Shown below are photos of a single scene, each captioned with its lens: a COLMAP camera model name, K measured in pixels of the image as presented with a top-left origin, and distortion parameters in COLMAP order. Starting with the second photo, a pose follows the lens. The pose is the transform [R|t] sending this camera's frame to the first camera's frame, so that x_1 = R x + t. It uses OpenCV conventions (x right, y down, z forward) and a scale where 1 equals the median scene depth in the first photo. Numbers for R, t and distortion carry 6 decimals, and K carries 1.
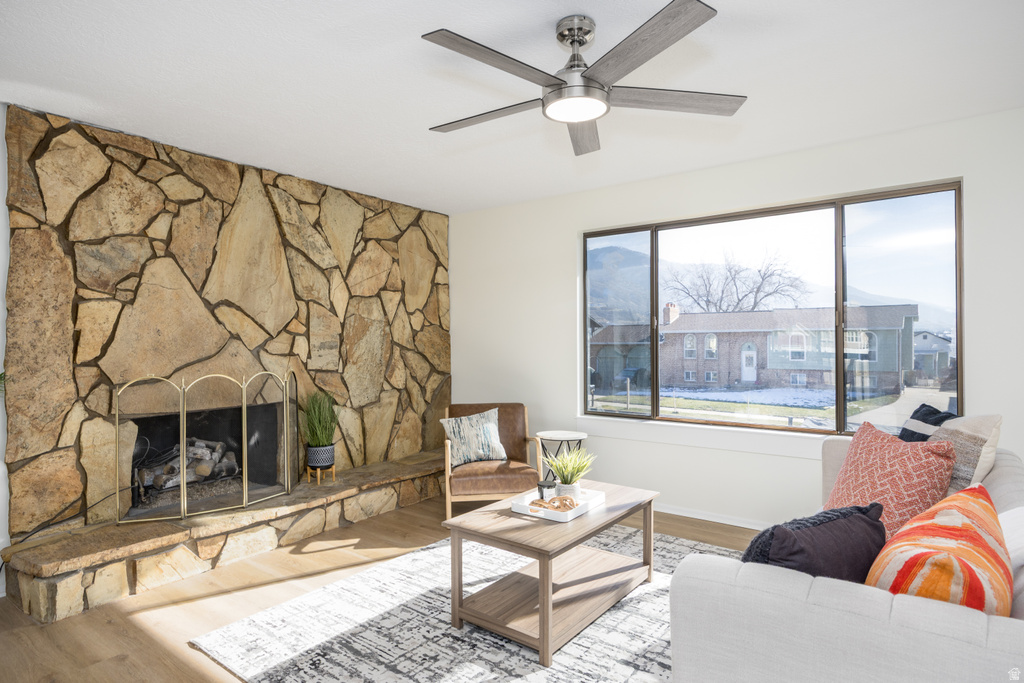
lens RADIAL K [[539.6, 0, 515.2], [0, 539.6, 361.8], [0, 0, 1]] dist [-0.001901, -0.001584]
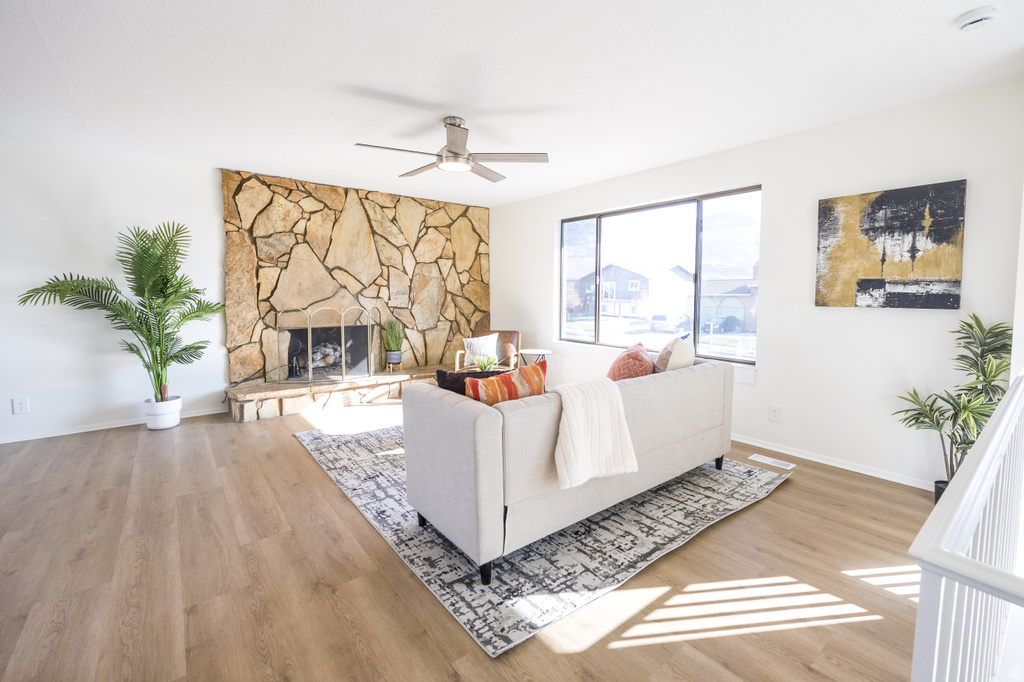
lens RADIAL K [[395.8, 0, 507.3], [0, 395.8, 332.5], [0, 0, 1]] dist [0.000027, 0.000132]
pose [[0.974809, 0.035159, -0.220251, 0.284966], [-0.020498, 0.997440, 0.068501, 0.002977], [0.222096, -0.062260, 0.973035, -0.153036]]
